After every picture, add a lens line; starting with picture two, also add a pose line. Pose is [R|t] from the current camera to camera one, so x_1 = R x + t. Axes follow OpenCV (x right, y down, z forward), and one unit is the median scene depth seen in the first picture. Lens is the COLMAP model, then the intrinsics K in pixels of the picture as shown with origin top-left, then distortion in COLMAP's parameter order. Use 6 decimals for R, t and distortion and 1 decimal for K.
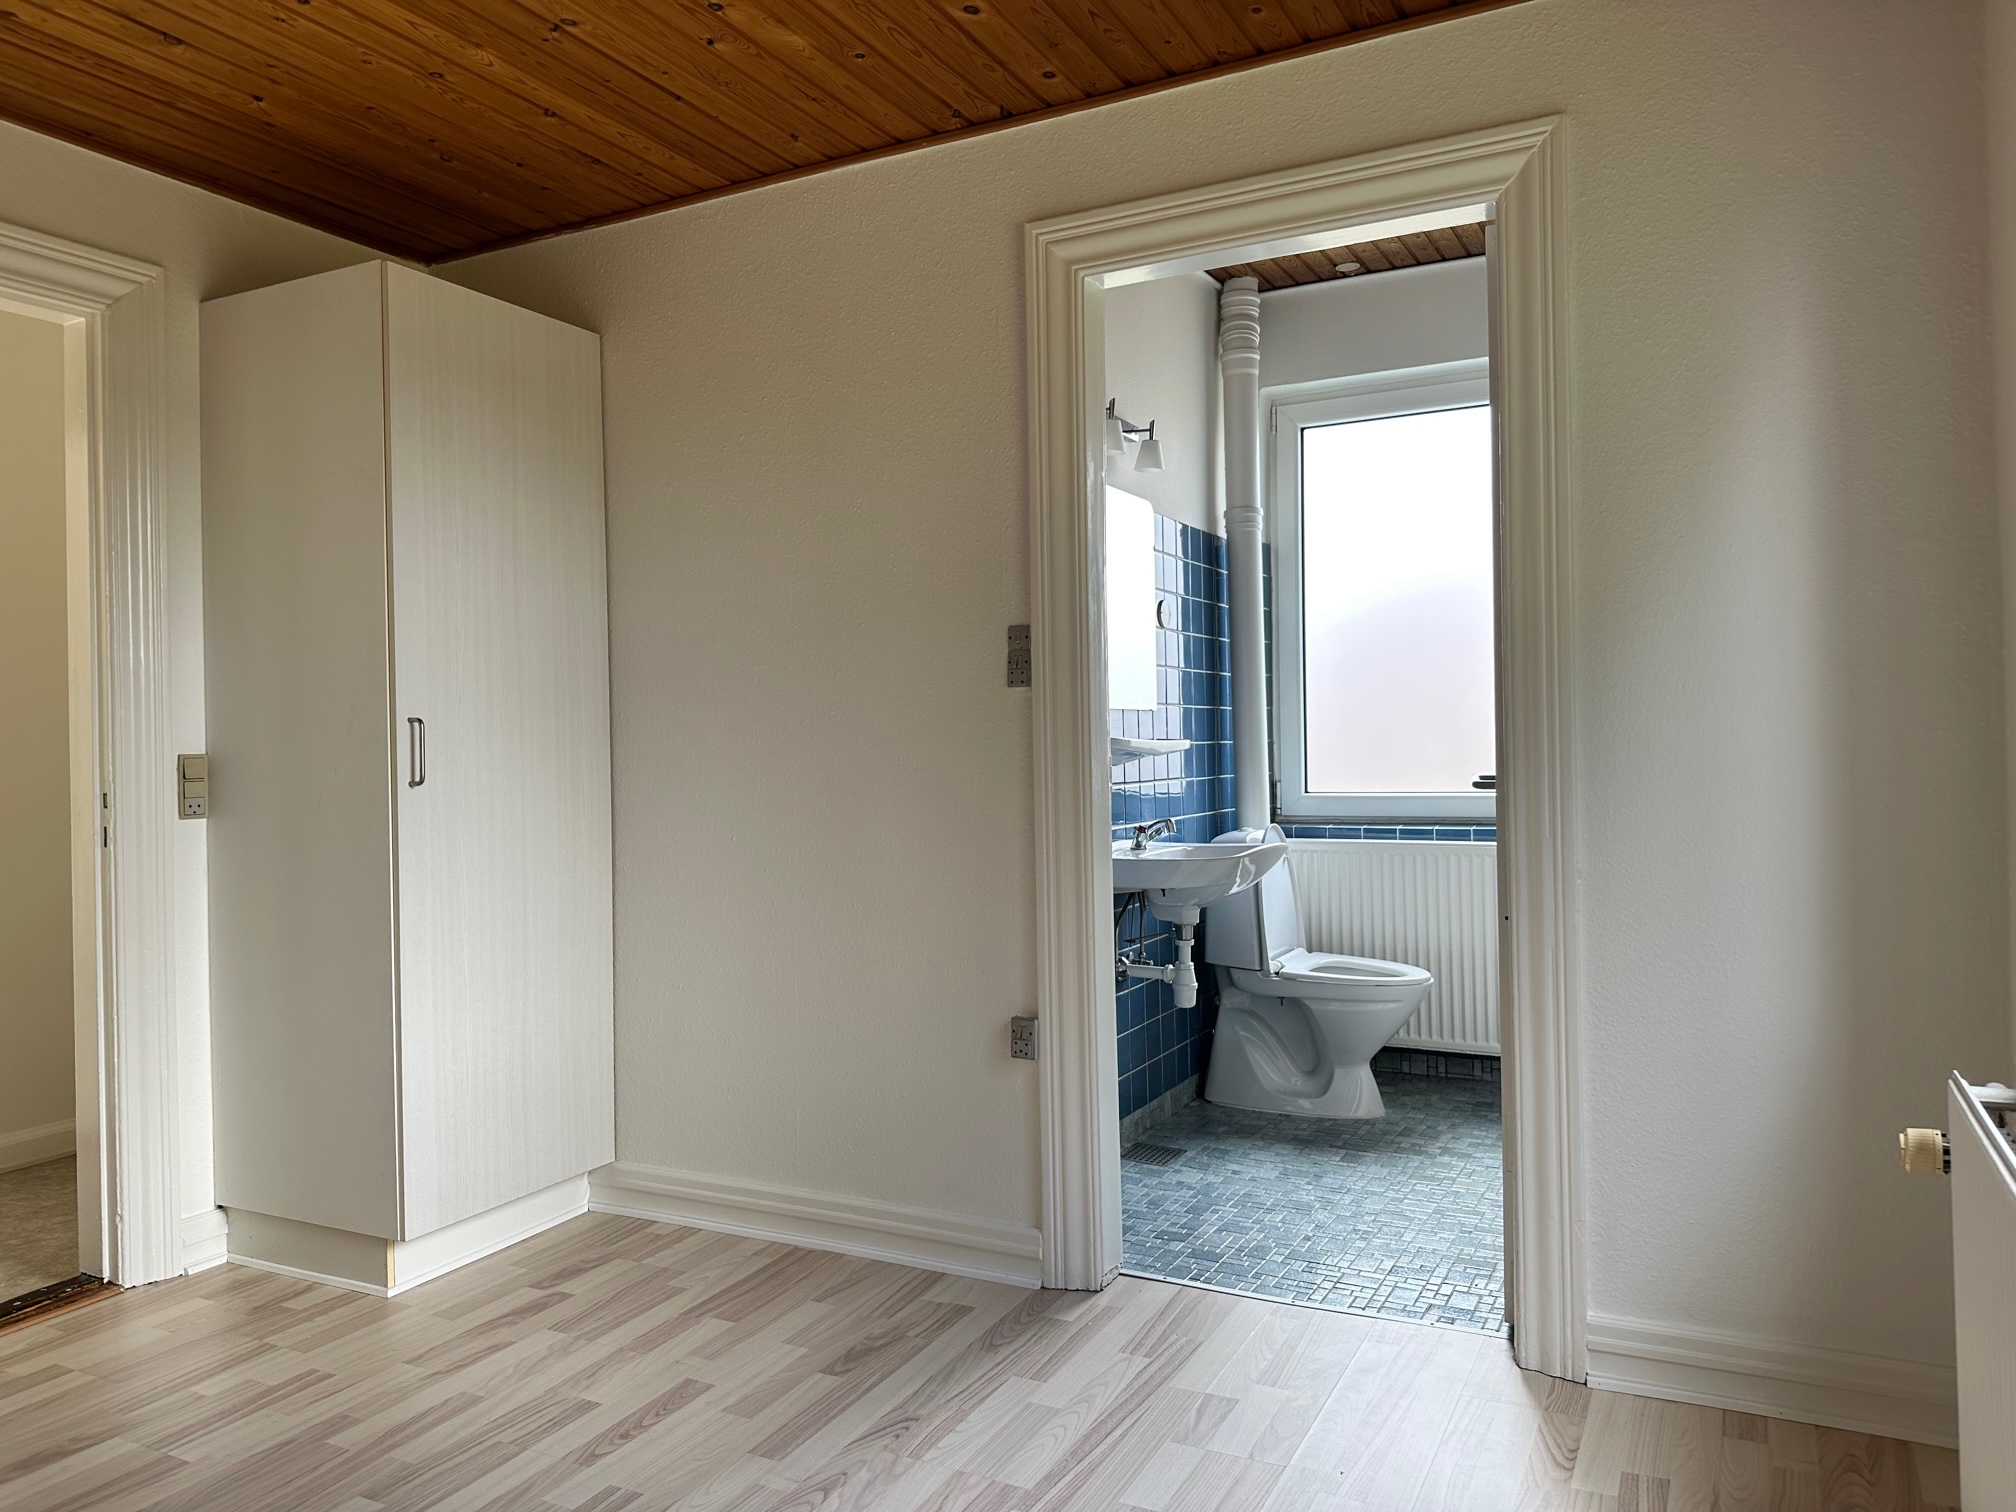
lens RADIAL K [[1451.7, 0, 930.9], [0, 1451.7, 721.7], [0, 0, 1]] dist [0.003401, 0.002189]
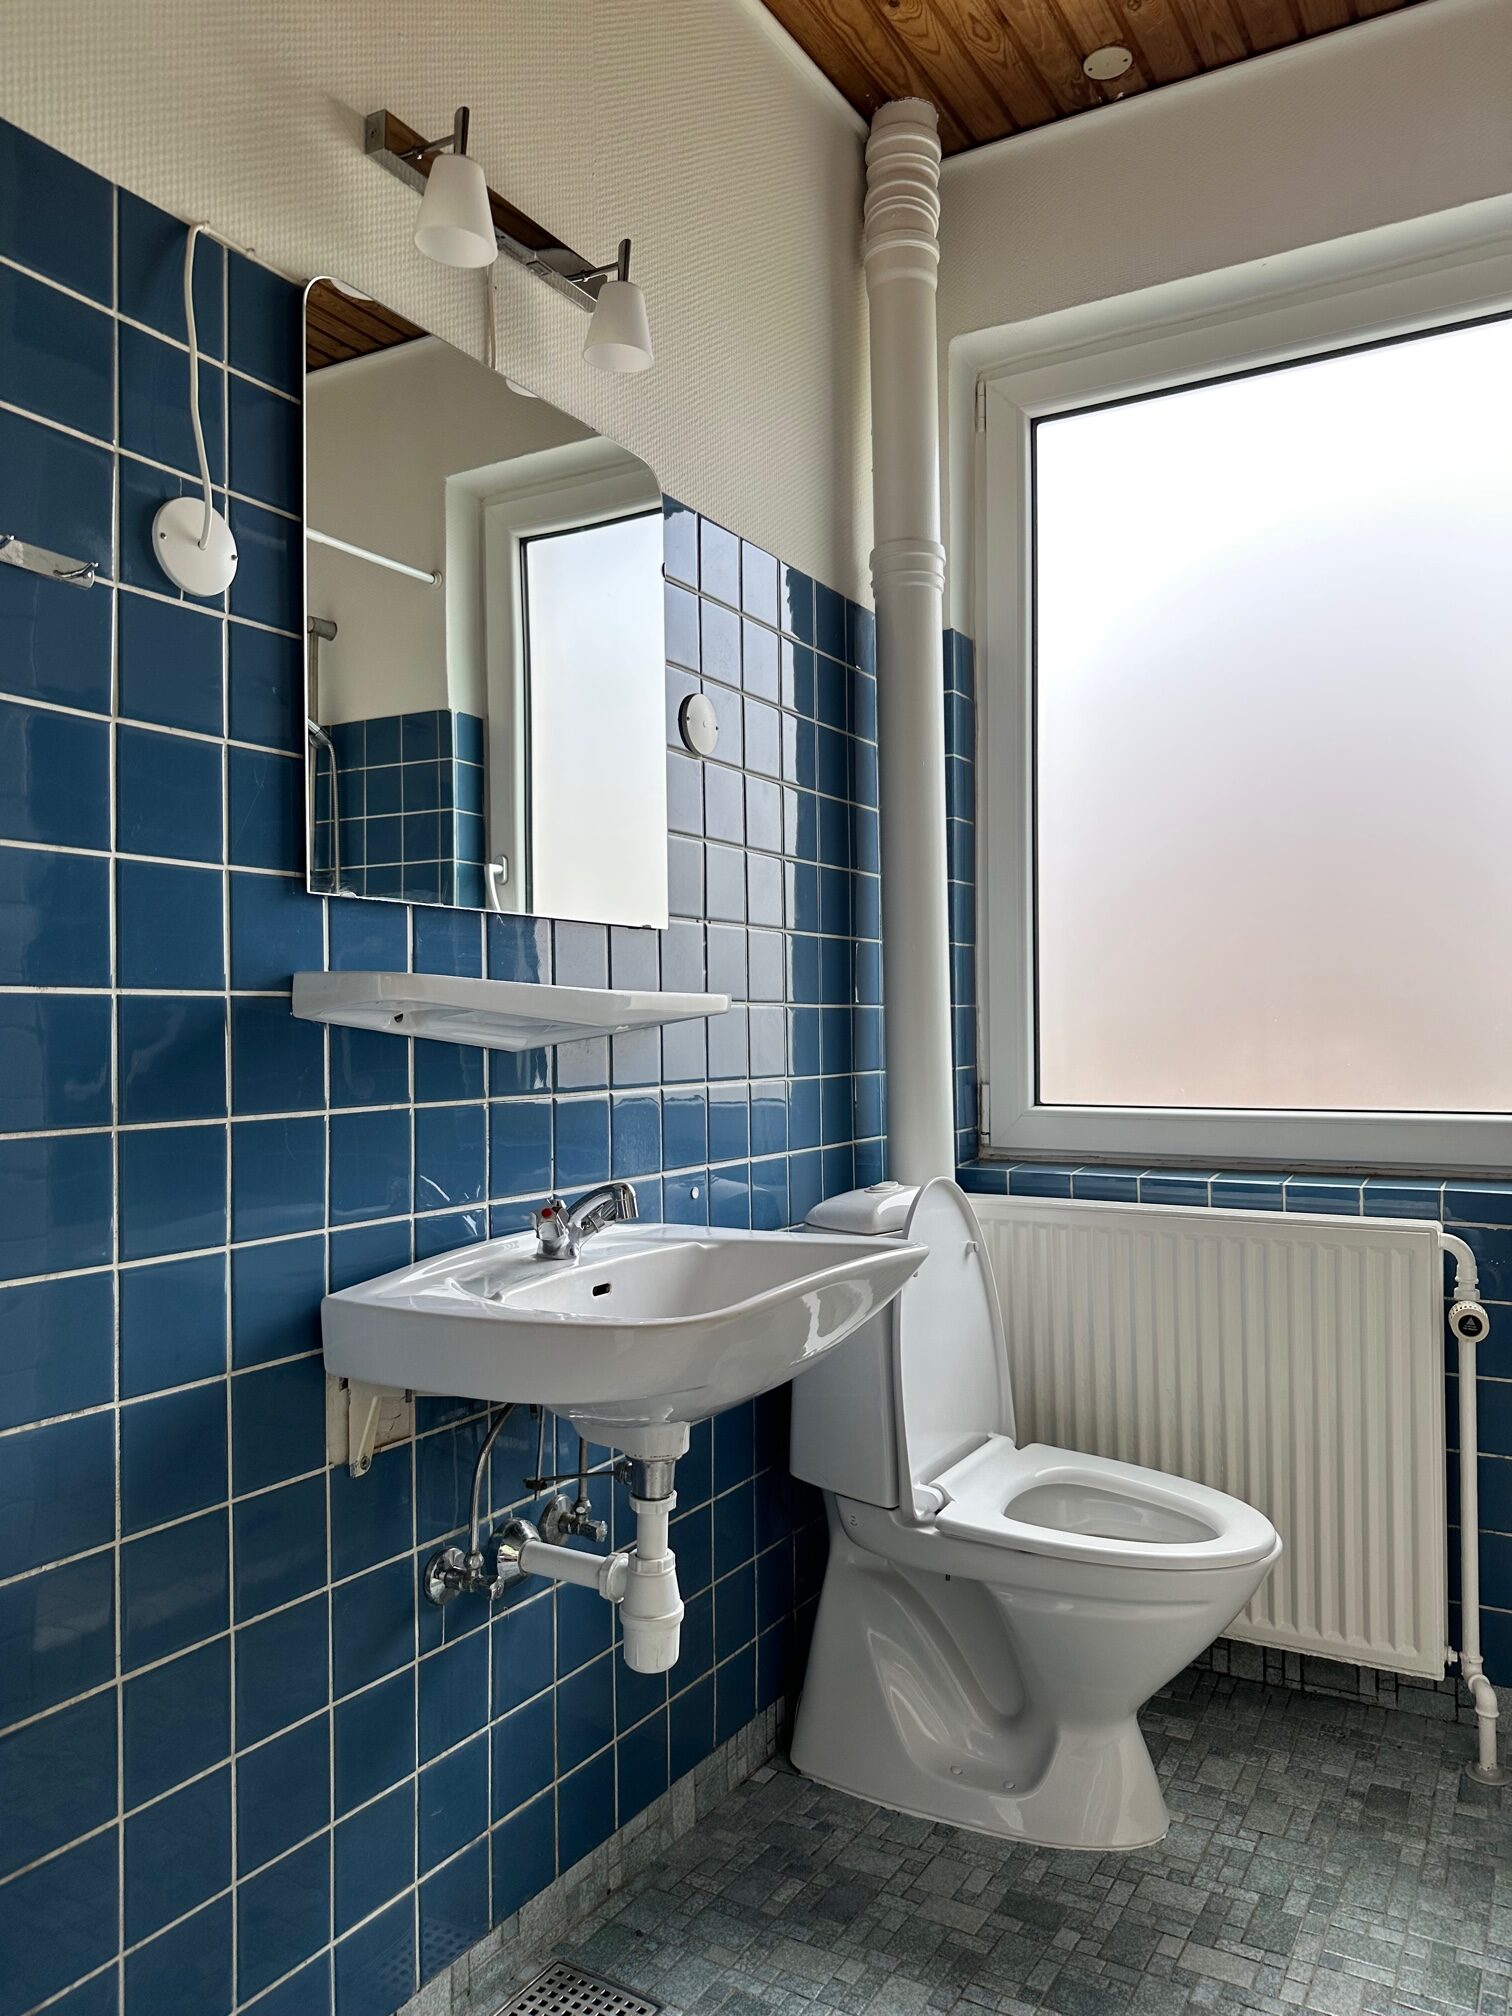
lens RADIAL K [[1387.3, 0, 756.0], [0, 1387.3, 1008.0], [0, 0, 1]] dist [-0.036032, 0.008325]
pose [[0.999747, 0.003362, -0.022228, 0.187201], [-0.003323, 0.999993, 0.001770, 0.015112], [0.022234, -0.001696, 0.999751, 0.555484]]
